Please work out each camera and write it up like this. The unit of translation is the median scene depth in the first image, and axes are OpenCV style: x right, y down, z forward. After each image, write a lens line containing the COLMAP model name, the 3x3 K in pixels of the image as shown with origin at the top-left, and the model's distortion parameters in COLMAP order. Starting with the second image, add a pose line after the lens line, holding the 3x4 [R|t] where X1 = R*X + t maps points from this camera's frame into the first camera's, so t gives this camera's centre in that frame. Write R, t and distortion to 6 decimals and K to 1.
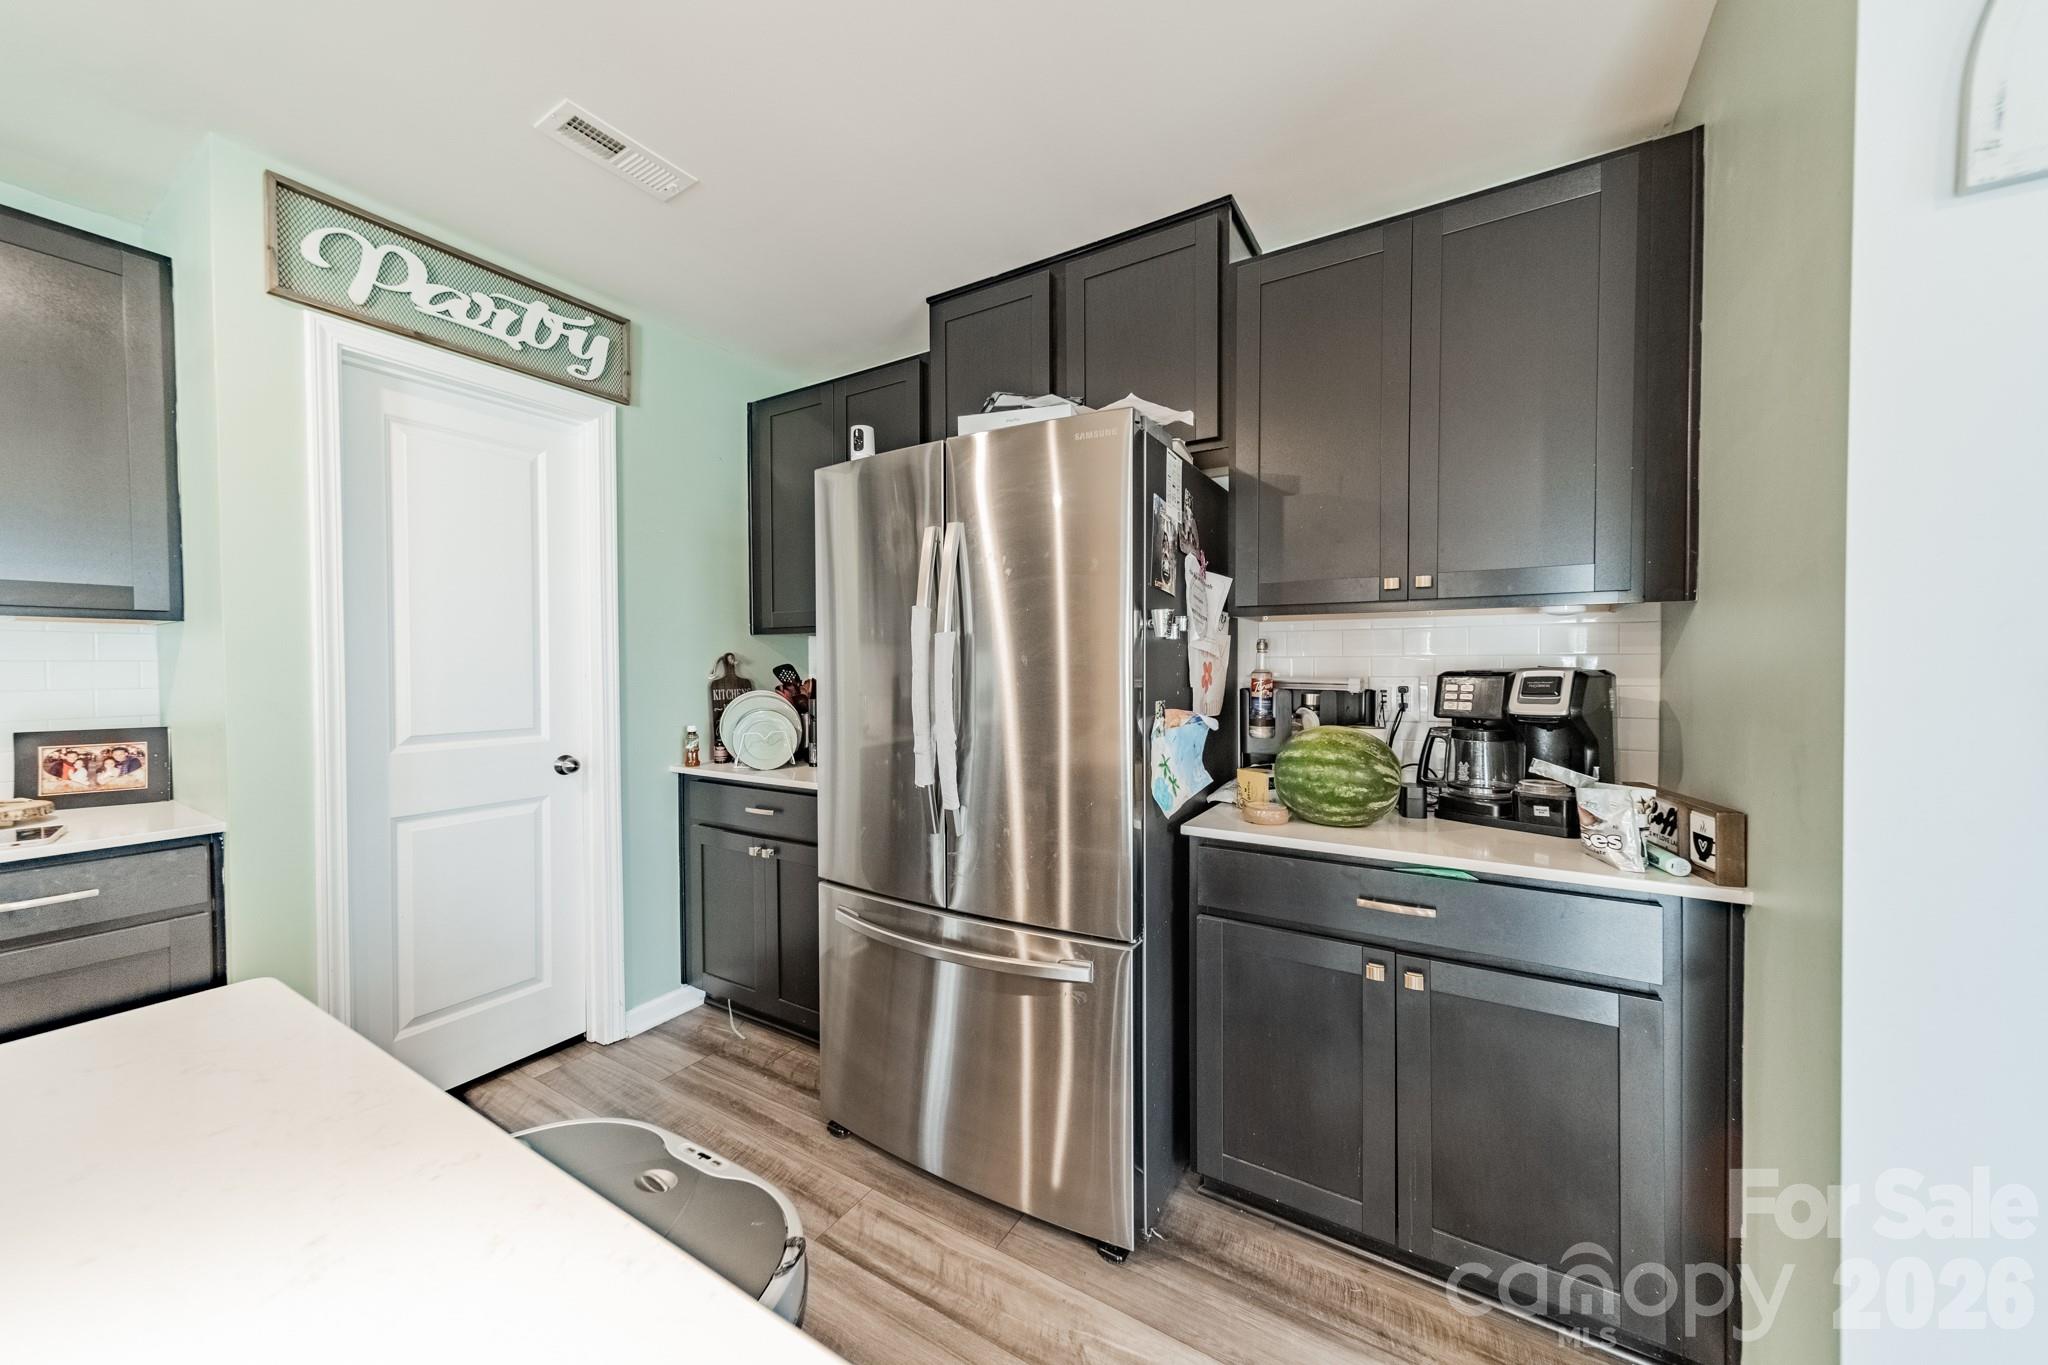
lens RADIAL K [[719.4, 0, 1028.1], [0, 719.4, 674.8], [0, 0, 1]] dist [0.007803, -0.000338]
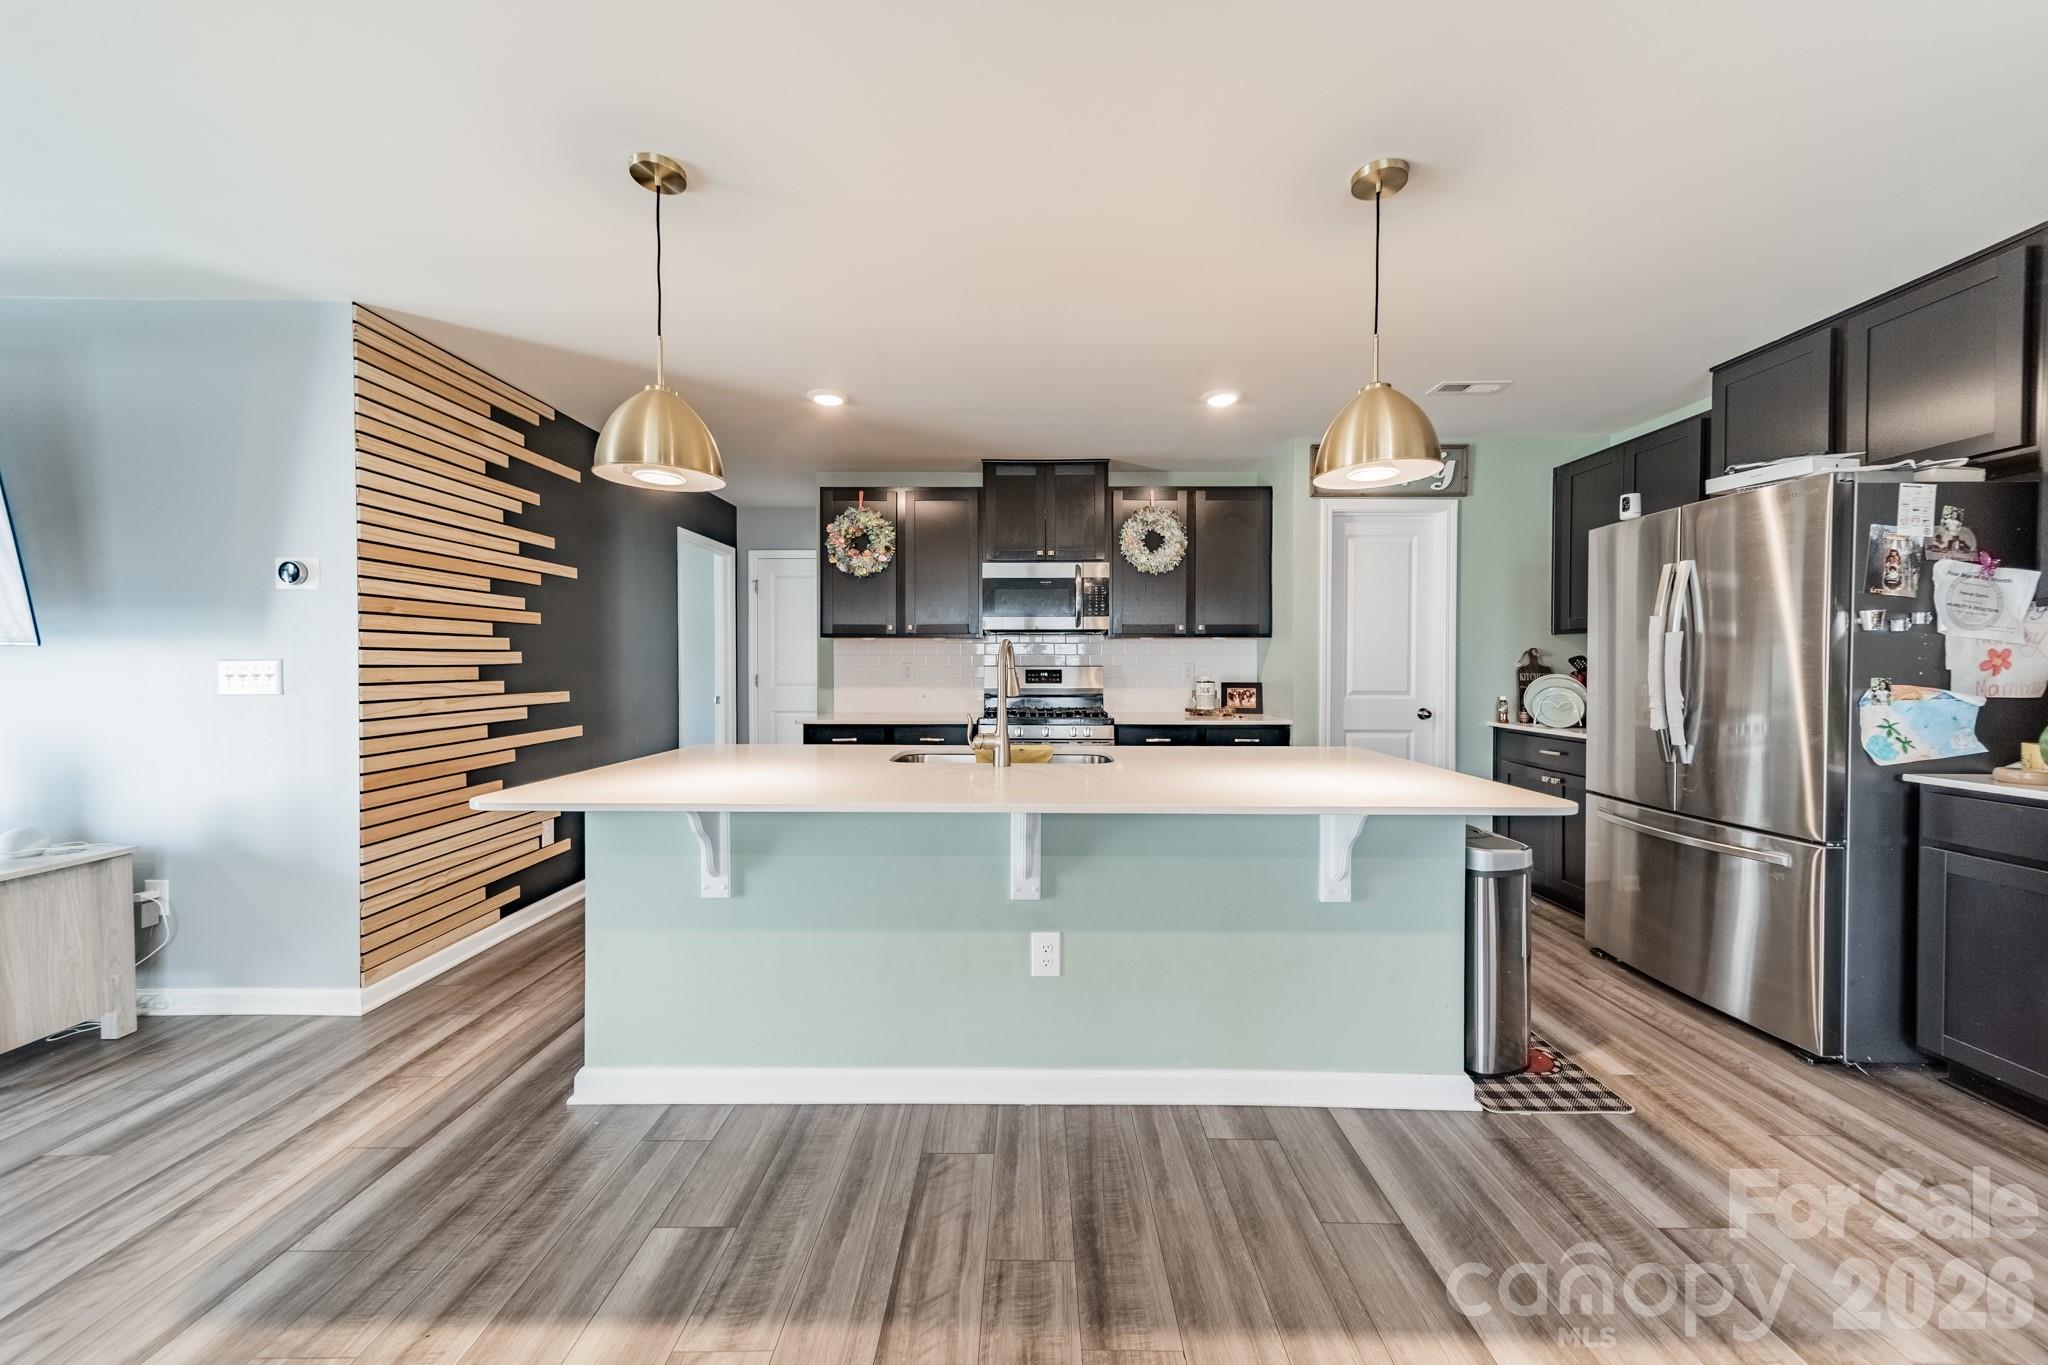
lens RADIAL K [[719.4, 0, 1028.1], [0, 719.4, 674.8], [0, 0, 1]] dist [0.007803, -0.000338]
pose [[0.511970, 0.017378, -0.858827, 0.421581], [-0.016236, 0.999813, 0.010551, 0.033203], [0.858850, 0.008542, 0.512156, -0.826733]]
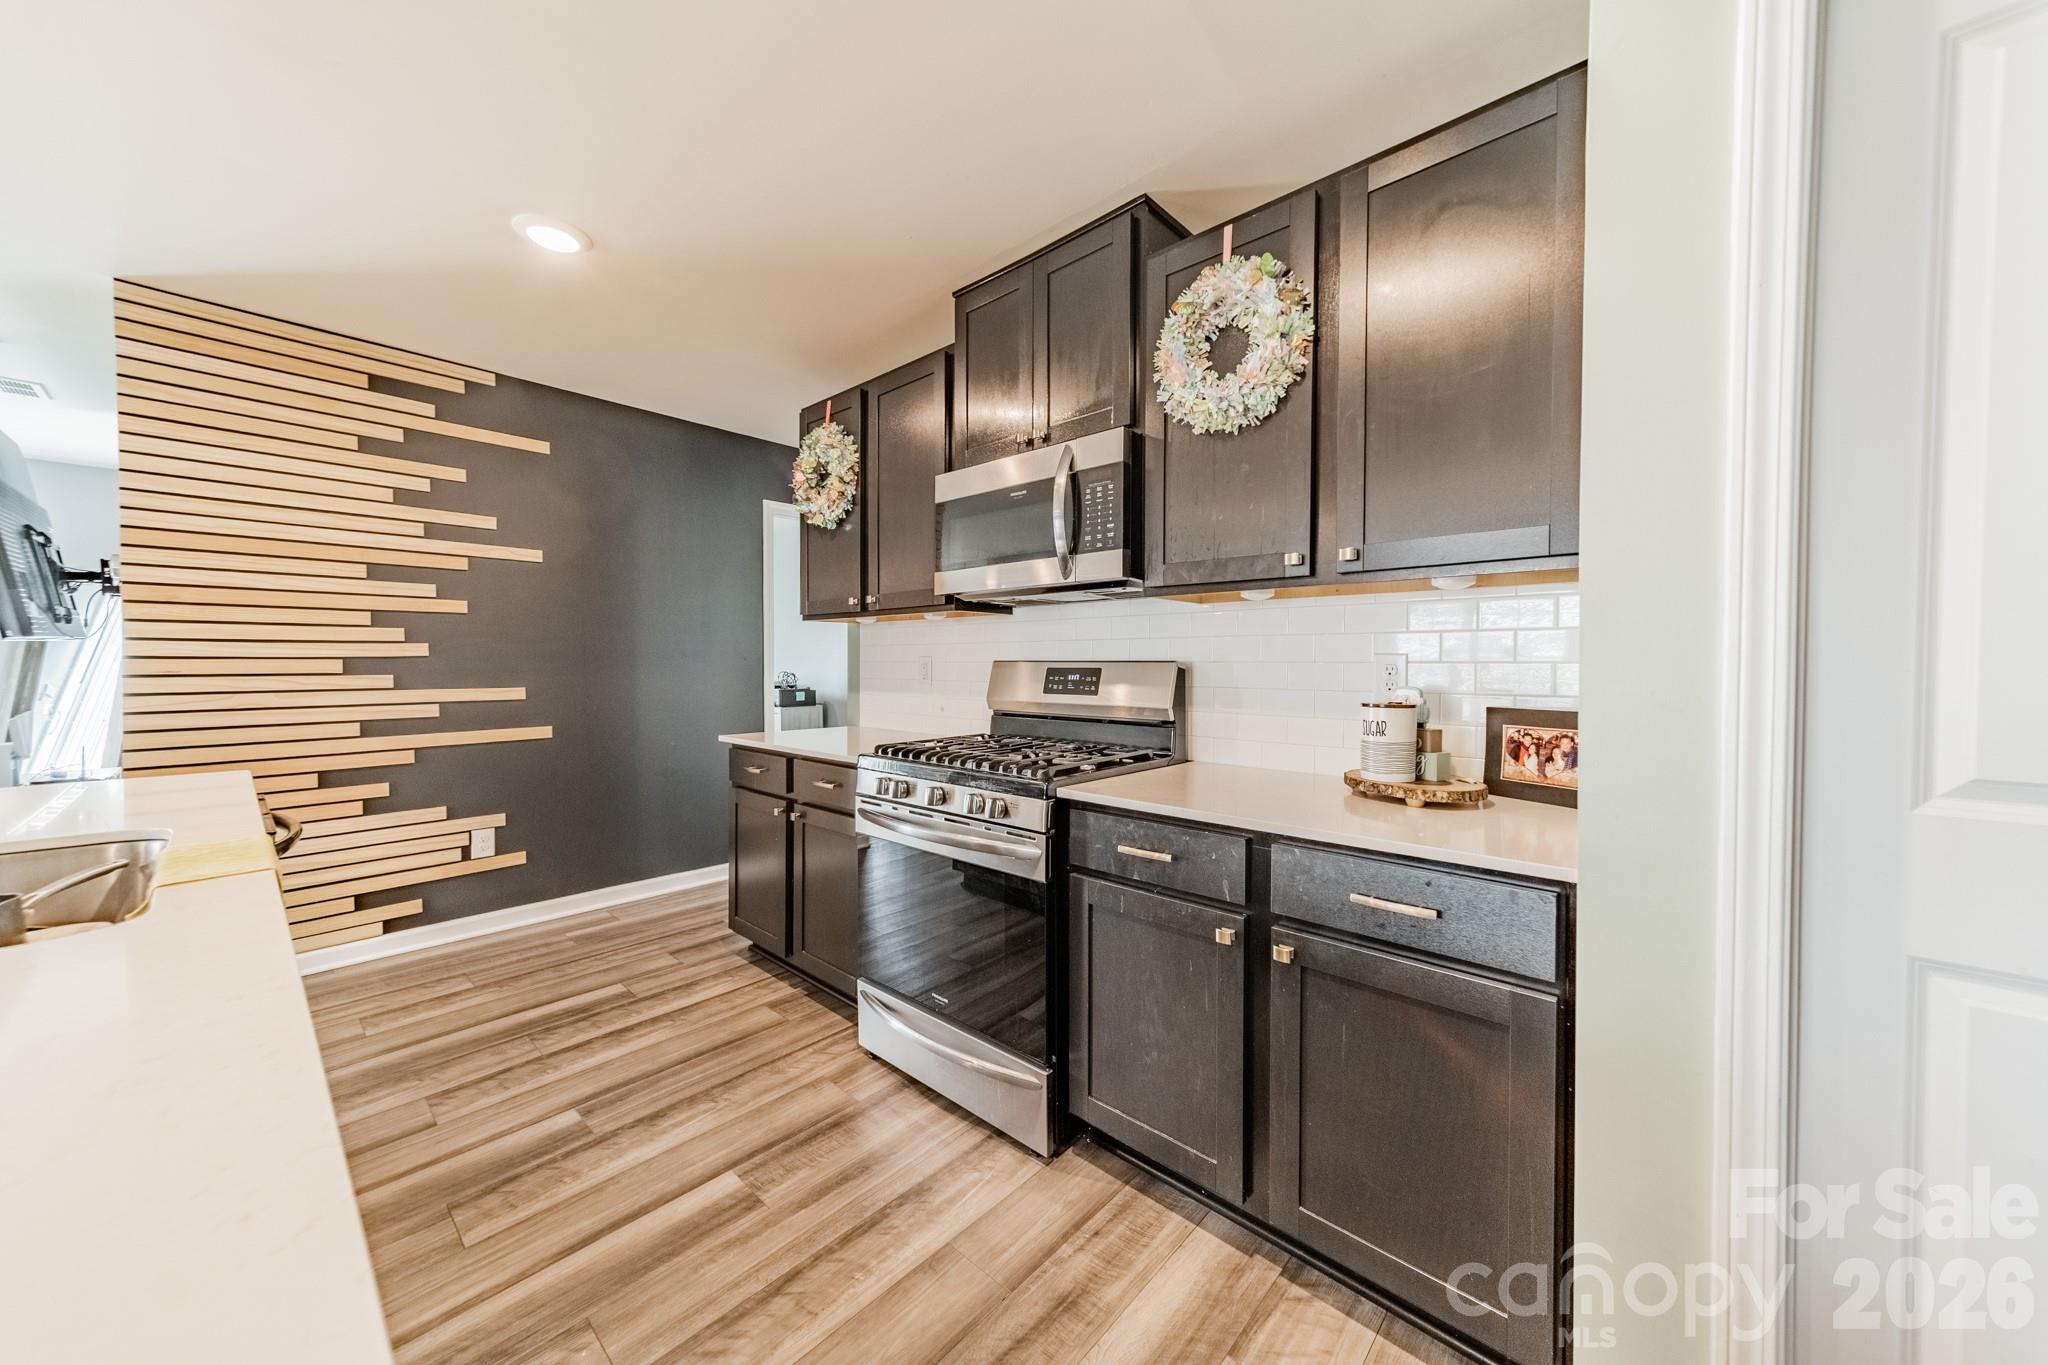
lens RADIAL K [[724.1, 0, 1034.7], [0, 724.1, 675.5], [0, 0, 1]] dist [0.008606, -0.000430]
pose [[-0.189733, 0.021171, -0.981608, -0.338347], [-0.017508, 0.999536, 0.024942, 0.023893], [0.981680, 0.021918, -0.189274, 0.550260]]
